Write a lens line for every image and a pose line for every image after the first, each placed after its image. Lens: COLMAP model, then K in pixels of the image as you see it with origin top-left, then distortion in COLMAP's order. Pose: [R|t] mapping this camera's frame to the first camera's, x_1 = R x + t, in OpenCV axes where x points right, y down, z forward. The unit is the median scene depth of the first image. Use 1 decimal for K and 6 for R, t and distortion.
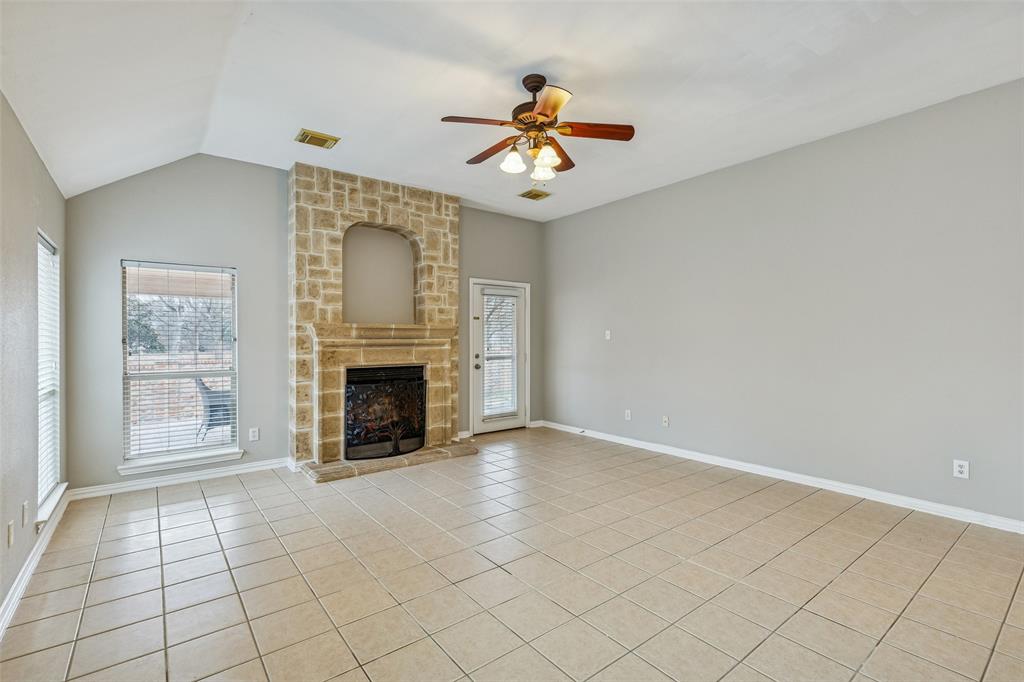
lens RADIAL K [[465.9, 0, 508.0], [0, 465.9, 338.0], [0, 0, 1]] dist [0.006179, -0.000223]
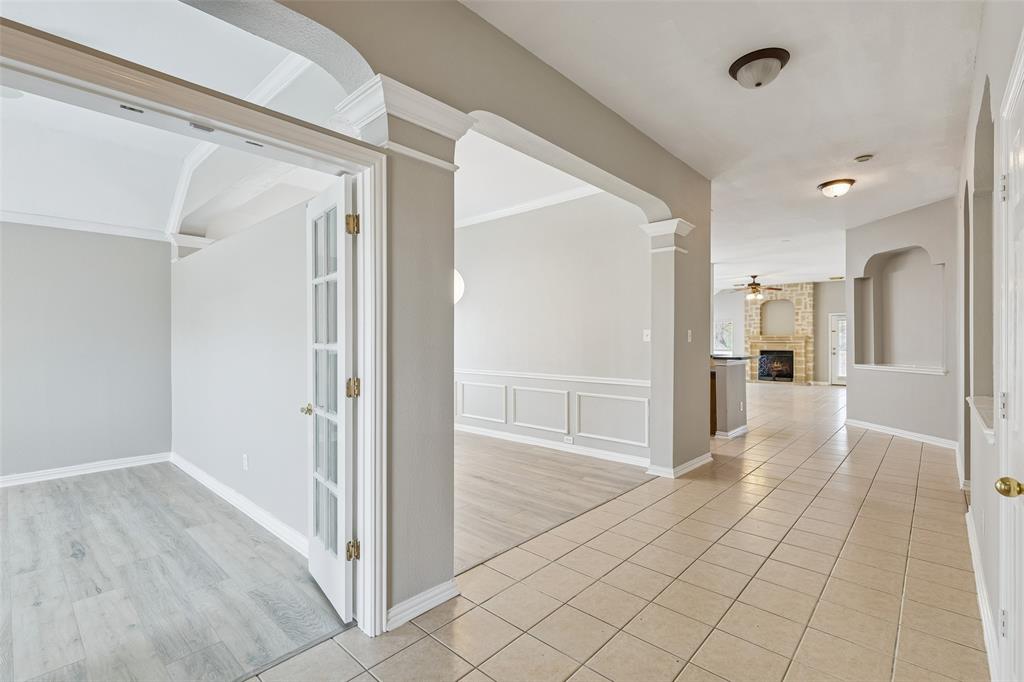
lens RADIAL K [[465.9, 0, 506.5], [0, 465.9, 339.6], [0, 0, 1]] dist [0.006179, -0.000223]
pose [[0.148531, -0.000435, -0.988908, 2.227846], [-0.000438, 1.000000, -0.000505, -0.002237], [0.988908, 0.000508, 0.148531, -1.002682]]
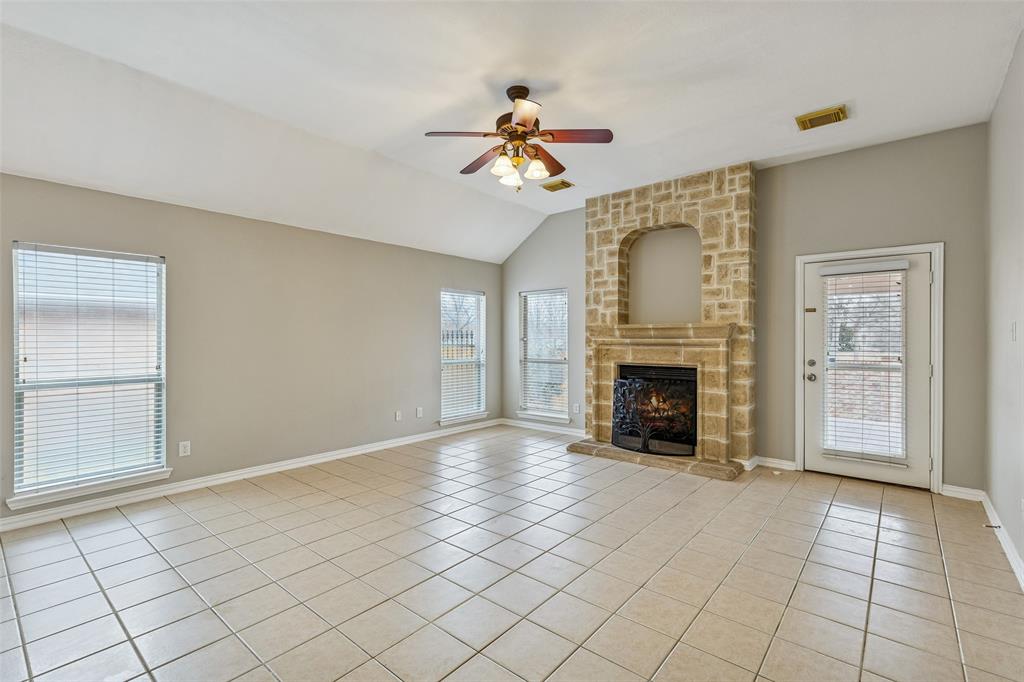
lens RADIAL K [[465.9, 0, 503.1], [0, 465.9, 339.0], [0, 0, 1]] dist [0.006179, -0.000223]
pose [[0.191728, 0.003445, -0.981442, 0.657434], [0.000000, 0.999994, 0.003510, -0.000481], [0.981448, -0.000673, 0.191727, 0.468460]]
